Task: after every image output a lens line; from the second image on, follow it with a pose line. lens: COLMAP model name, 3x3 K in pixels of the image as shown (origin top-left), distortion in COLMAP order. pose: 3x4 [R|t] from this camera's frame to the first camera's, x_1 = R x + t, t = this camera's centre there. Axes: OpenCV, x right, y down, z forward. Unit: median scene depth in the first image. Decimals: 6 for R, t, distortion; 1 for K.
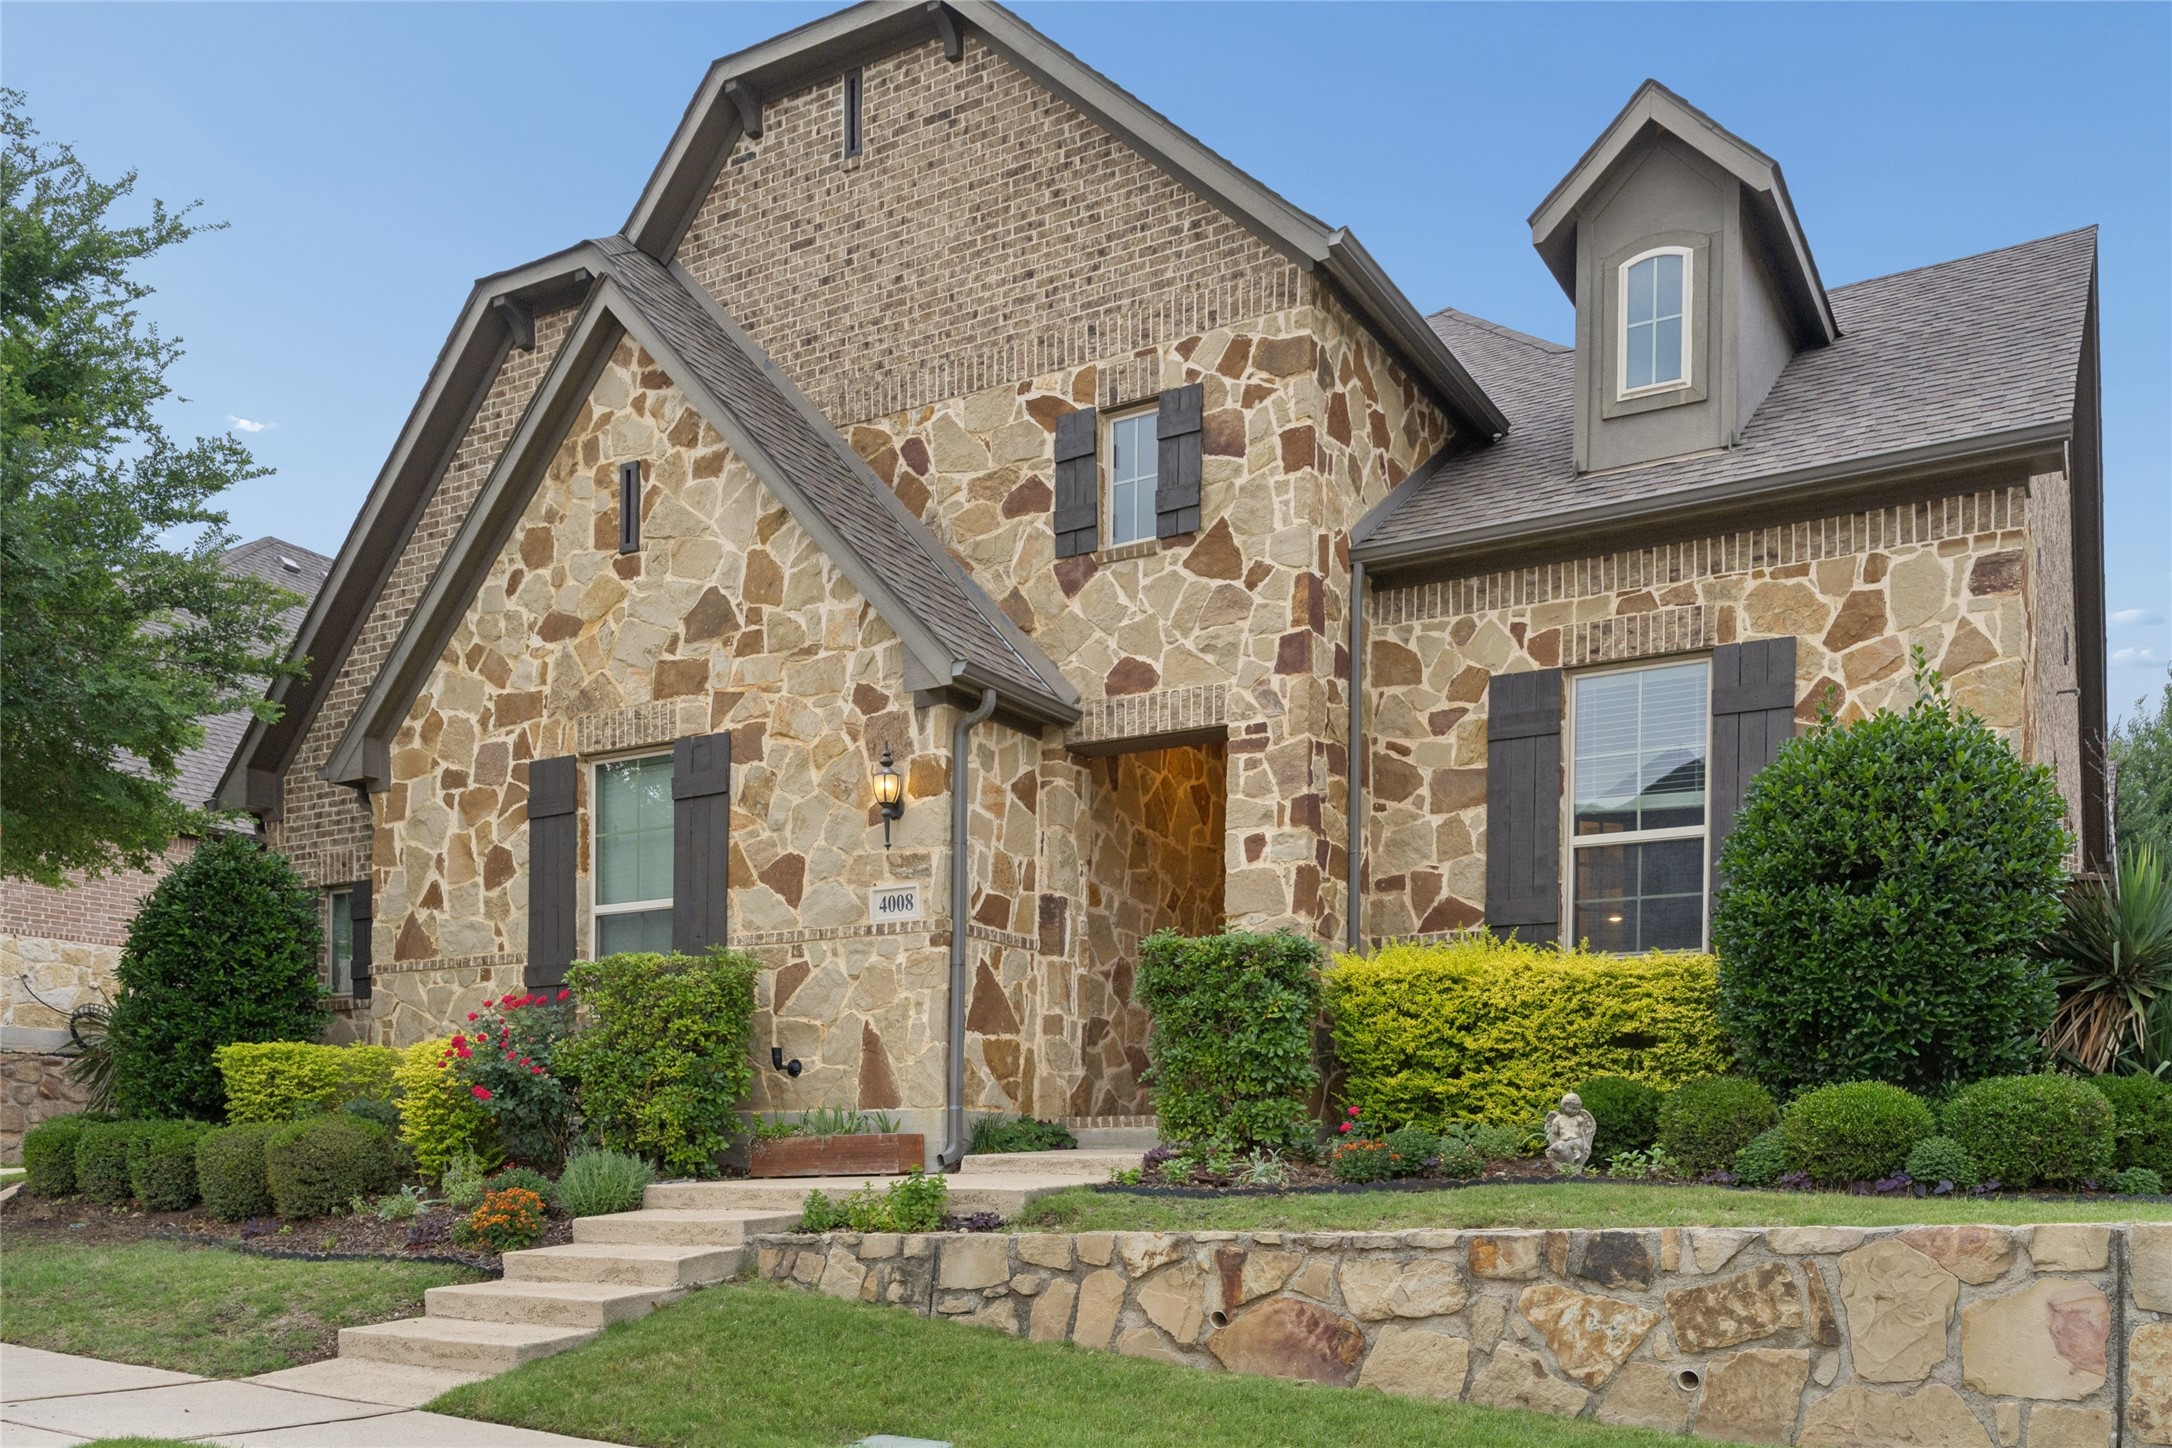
lens RADIAL K [[1671.1, 0, 1086.5], [0, 1671.1, 722.7], [0, 0, 1]] dist [-0.000428, -0.000358]
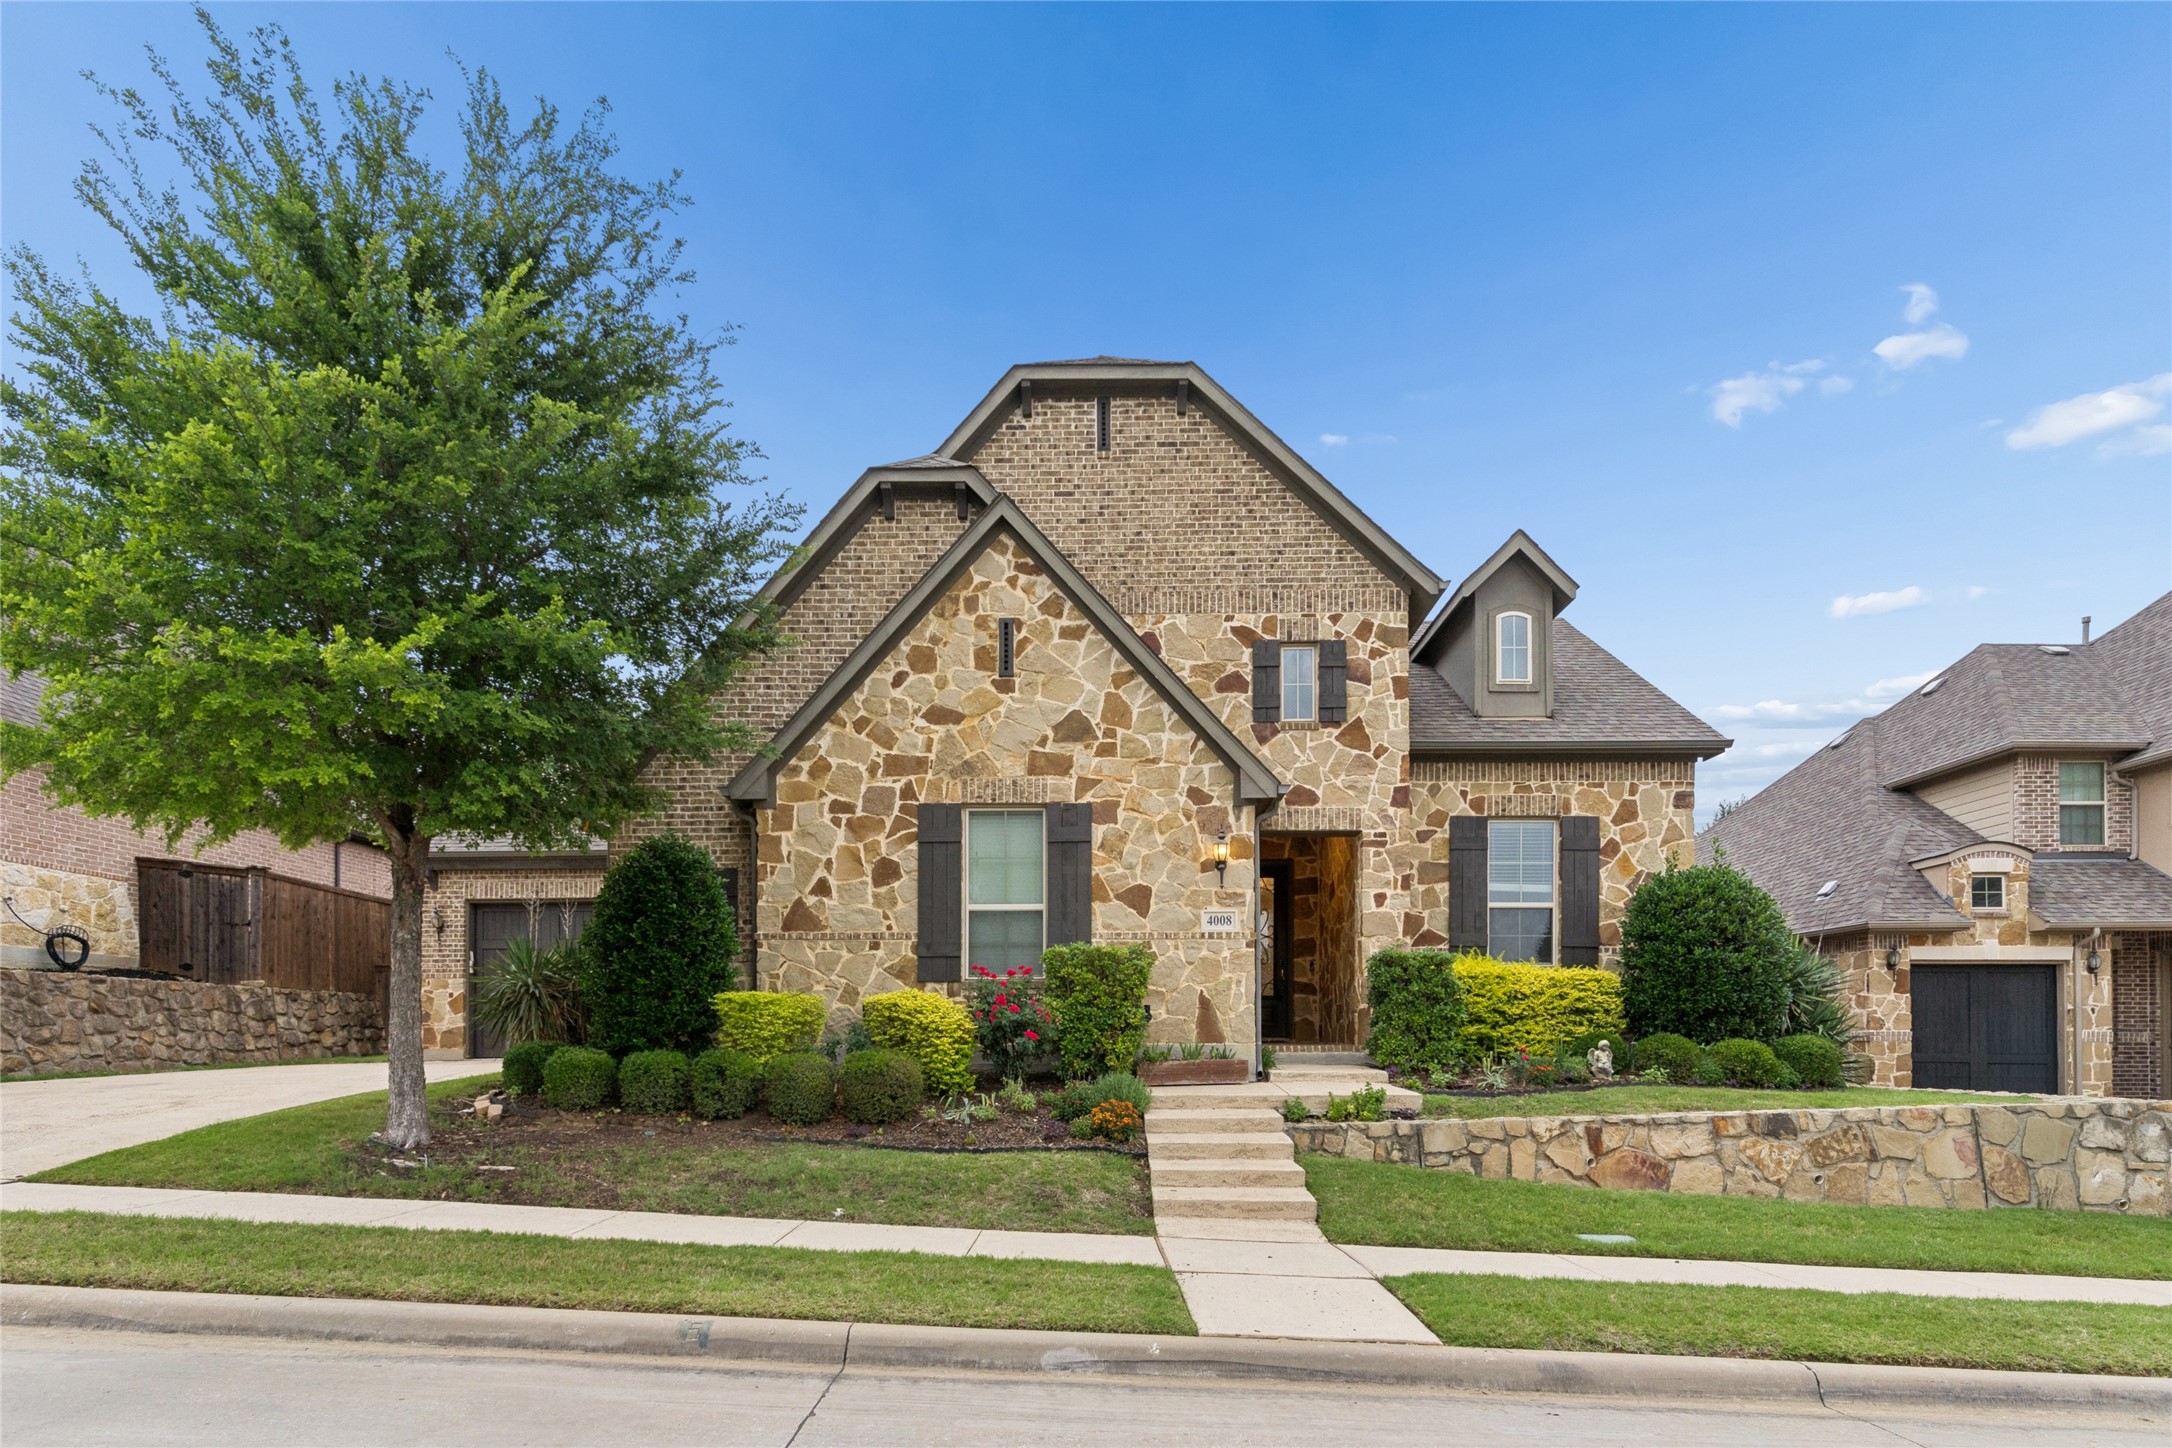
lens RADIAL K [[1050.7, 0, 1077.1], [0, 1050.7, 731.8], [0, 0, 1]] dist [0.000605, 0.001915]
pose [[0.880675, 0.131389, 0.455136, -0.715367], [-0.118302, 0.991325, -0.057265, -0.003264], [-0.458711, -0.003412, 0.888579, 0.114119]]
